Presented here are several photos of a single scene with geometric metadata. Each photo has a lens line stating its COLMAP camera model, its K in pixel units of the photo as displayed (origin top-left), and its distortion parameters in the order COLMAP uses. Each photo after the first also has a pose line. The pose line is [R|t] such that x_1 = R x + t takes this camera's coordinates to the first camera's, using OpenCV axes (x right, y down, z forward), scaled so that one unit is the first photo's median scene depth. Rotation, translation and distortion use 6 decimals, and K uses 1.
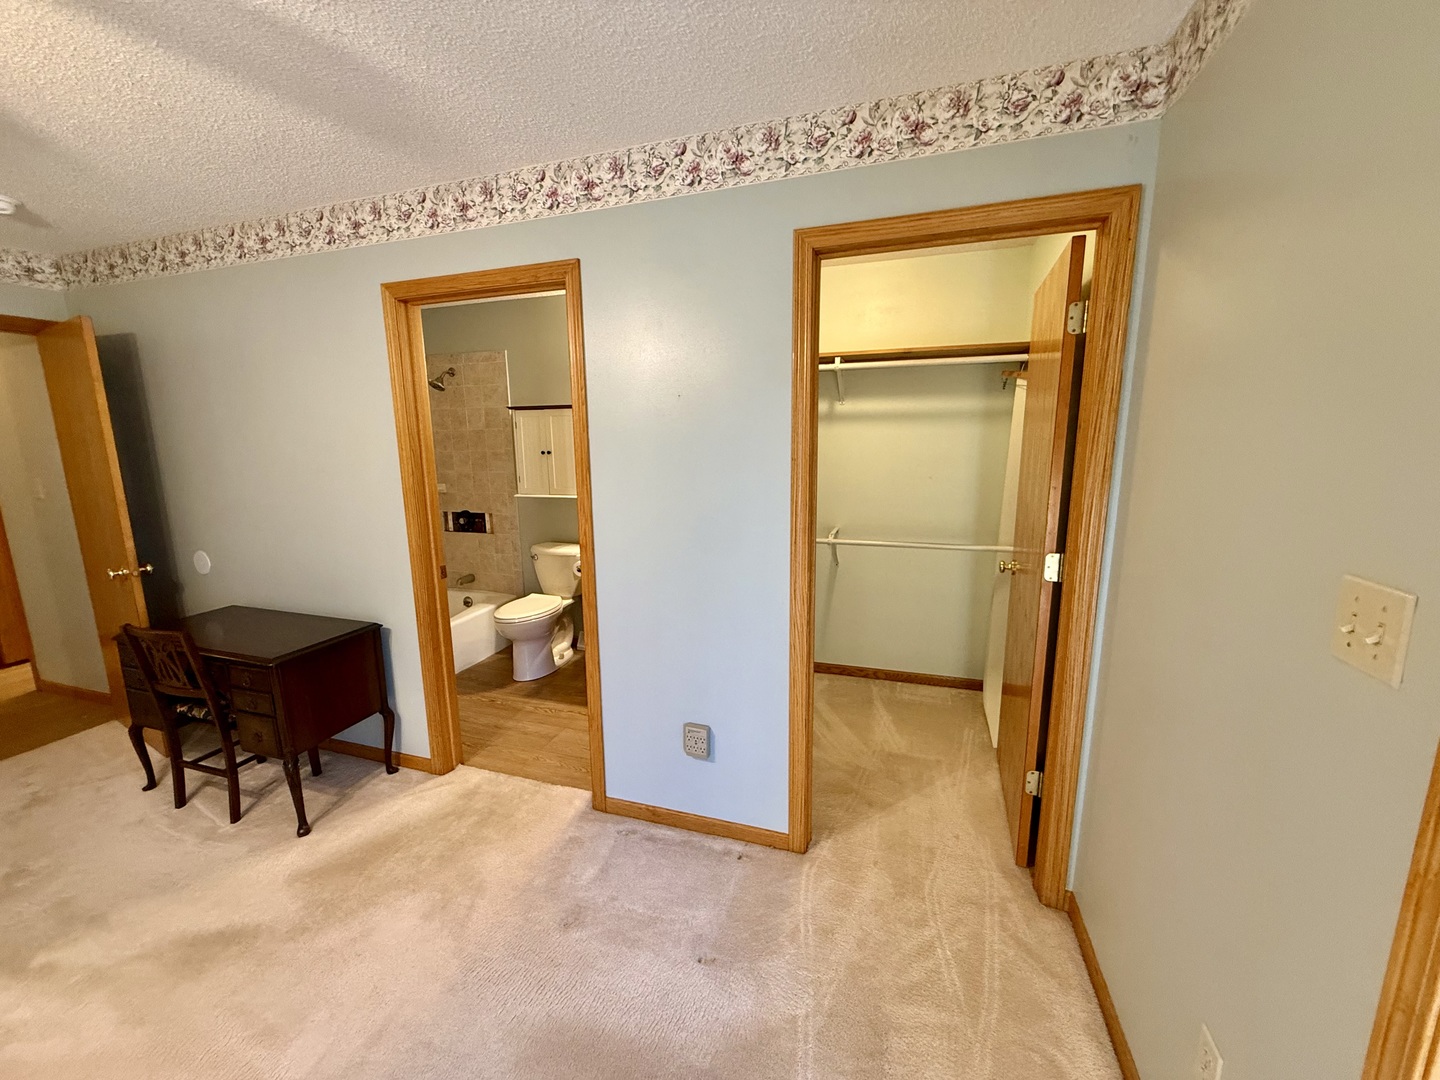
lens RADIAL K [[573.9, 0, 716.6], [0, 573.9, 539.5], [0, 0, 1]] dist [0.000220, -0.000108]
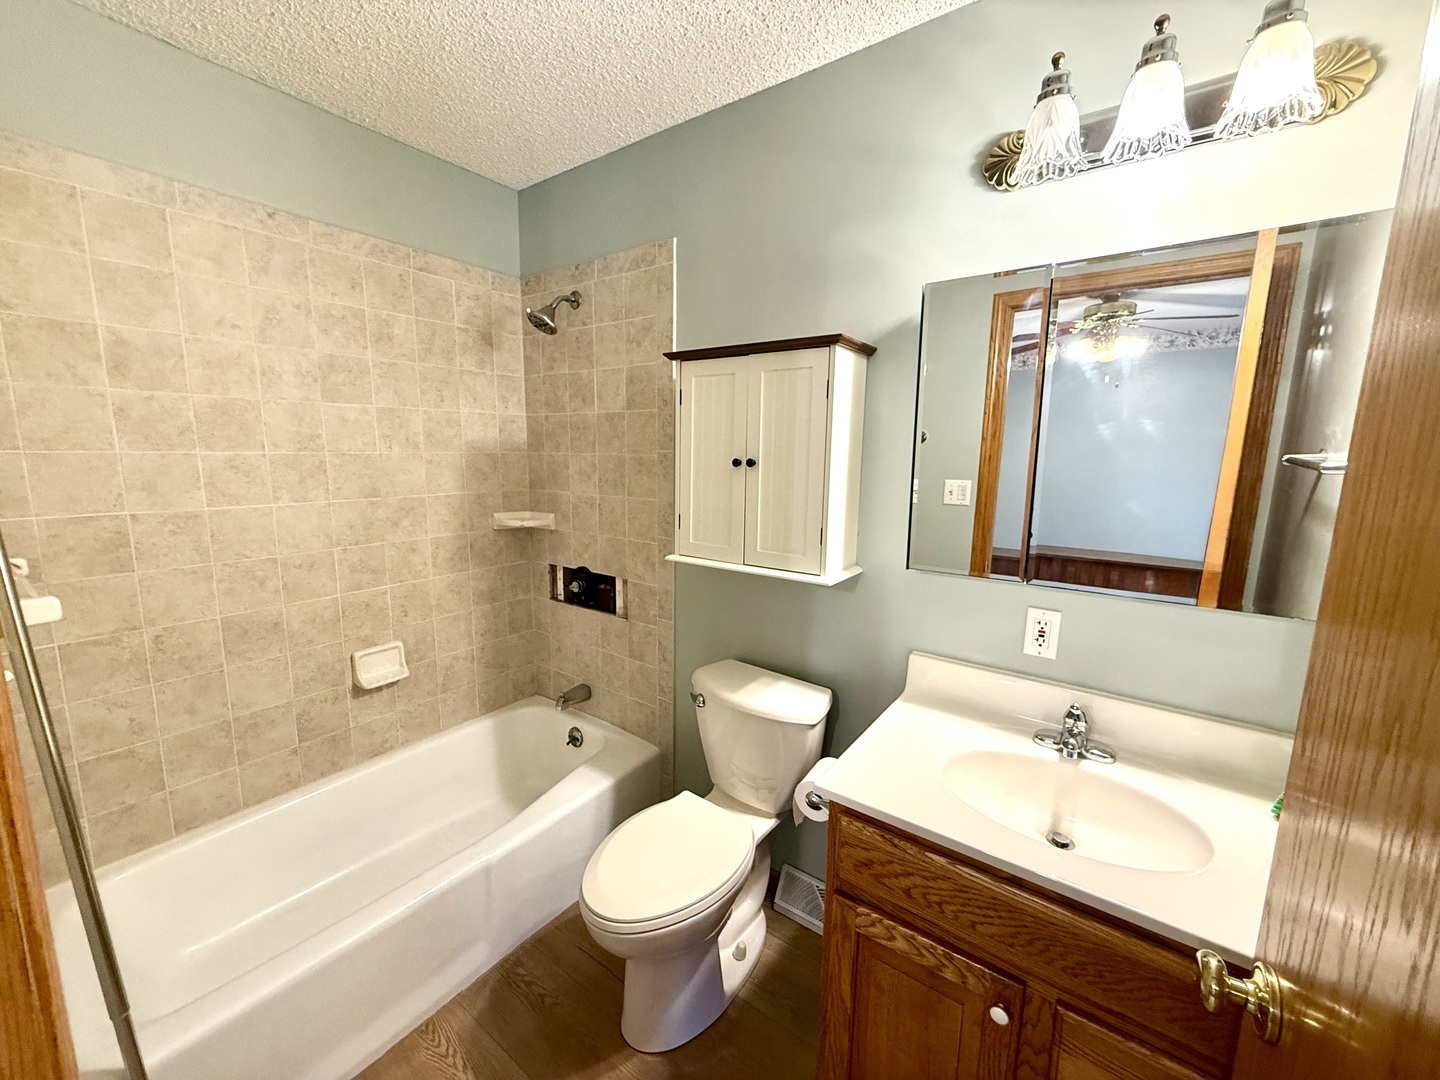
lens RADIAL K [[573.9, 0, 716.6], [0, 573.9, 539.5], [0, 0, 1]] dist [0.000220, -0.000108]
pose [[0.952121, 0.073397, -0.296779, -0.173104], [-0.079503, 0.996798, -0.008541, -0.083626], [0.295202, 0.031726, 0.954908, 0.551567]]
